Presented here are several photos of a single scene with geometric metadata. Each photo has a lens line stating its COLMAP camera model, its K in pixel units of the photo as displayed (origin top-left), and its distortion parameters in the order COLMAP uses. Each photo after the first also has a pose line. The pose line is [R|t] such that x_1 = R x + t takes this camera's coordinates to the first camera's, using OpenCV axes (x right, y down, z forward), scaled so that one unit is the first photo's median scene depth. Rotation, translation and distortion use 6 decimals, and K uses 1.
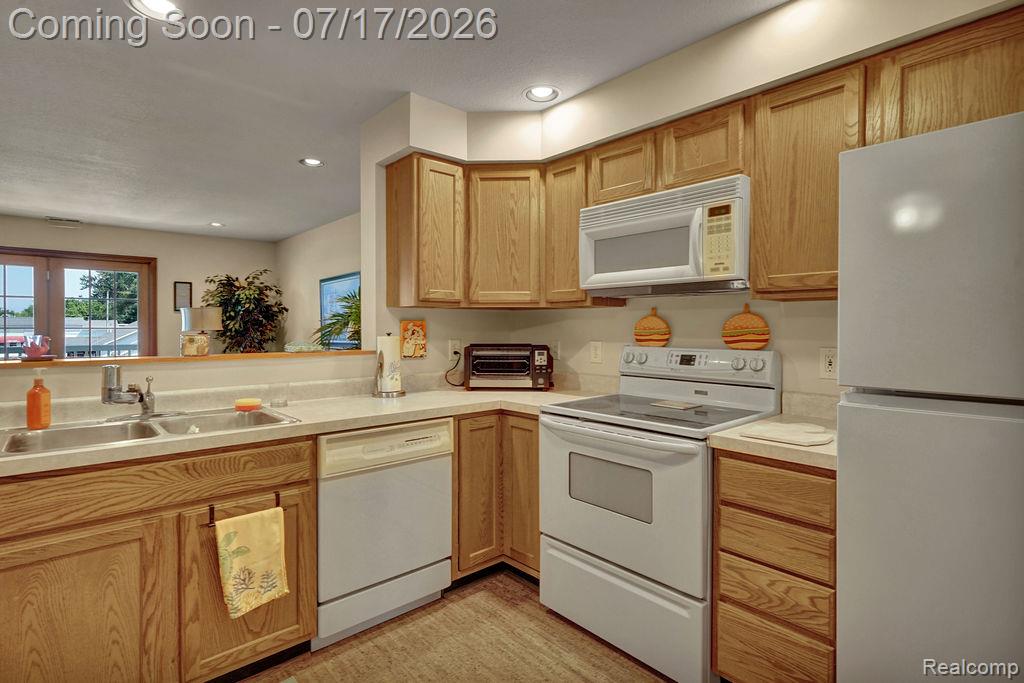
lens RADIAL K [[515.4, 0, 514.3], [0, 515.4, 334.2], [0, 0, 1]] dist [0.007990, -0.000095]
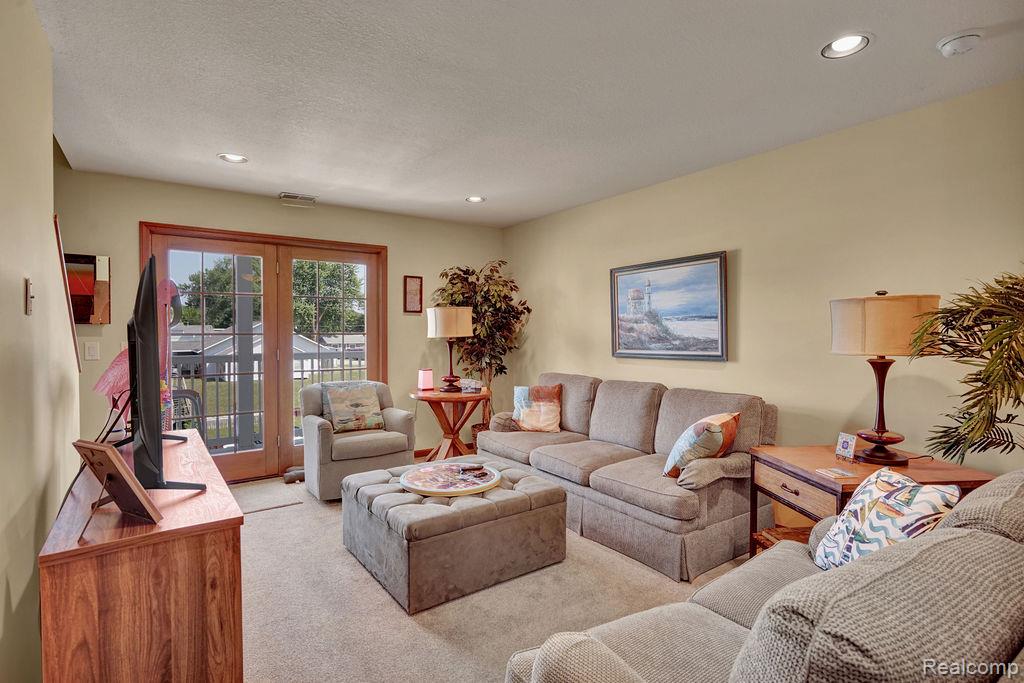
lens RADIAL K [[515.4, 0, 511.1], [0, 515.4, 340.4], [0, 0, 1]] dist [0.007990, -0.000095]
pose [[0.993009, 0.000730, -0.118036, -0.900555], [-0.000247, 0.999992, 0.004104, -0.010812], [0.118038, -0.004046, 0.993001, 0.504940]]
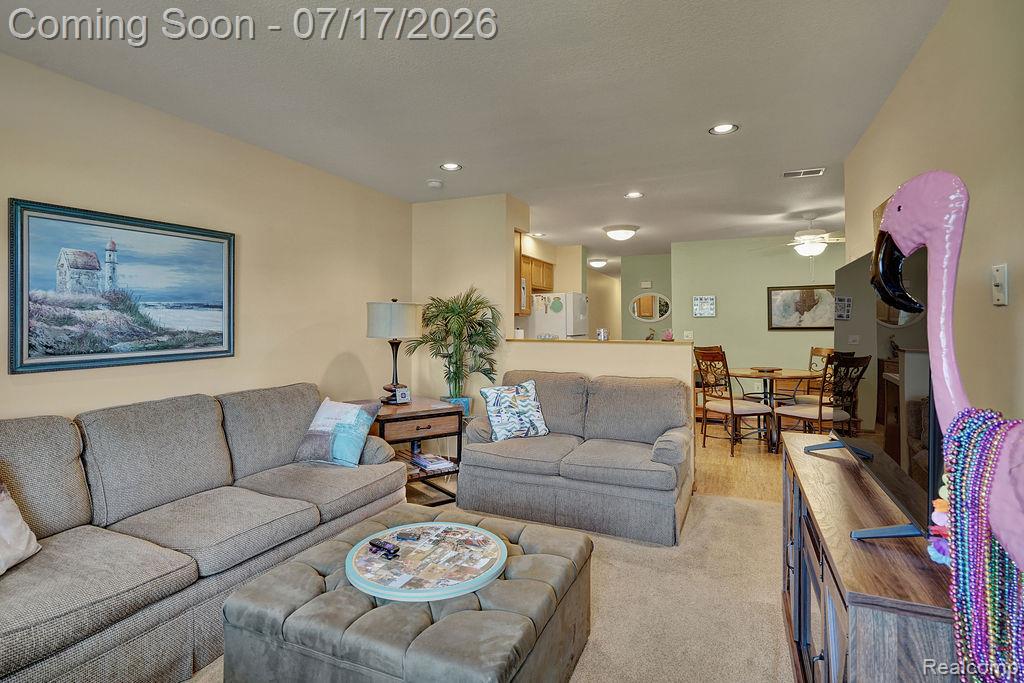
lens RADIAL K [[515.4, 0, 512.8], [0, 515.4, 318.2], [0, 0, 1]] dist [0.007990, -0.000095]
pose [[-0.407430, 0.006973, 0.913210, -1.800234], [0.010492, 0.999941, -0.002955, -0.028786], [-0.913176, 0.008377, -0.407479, 1.704426]]
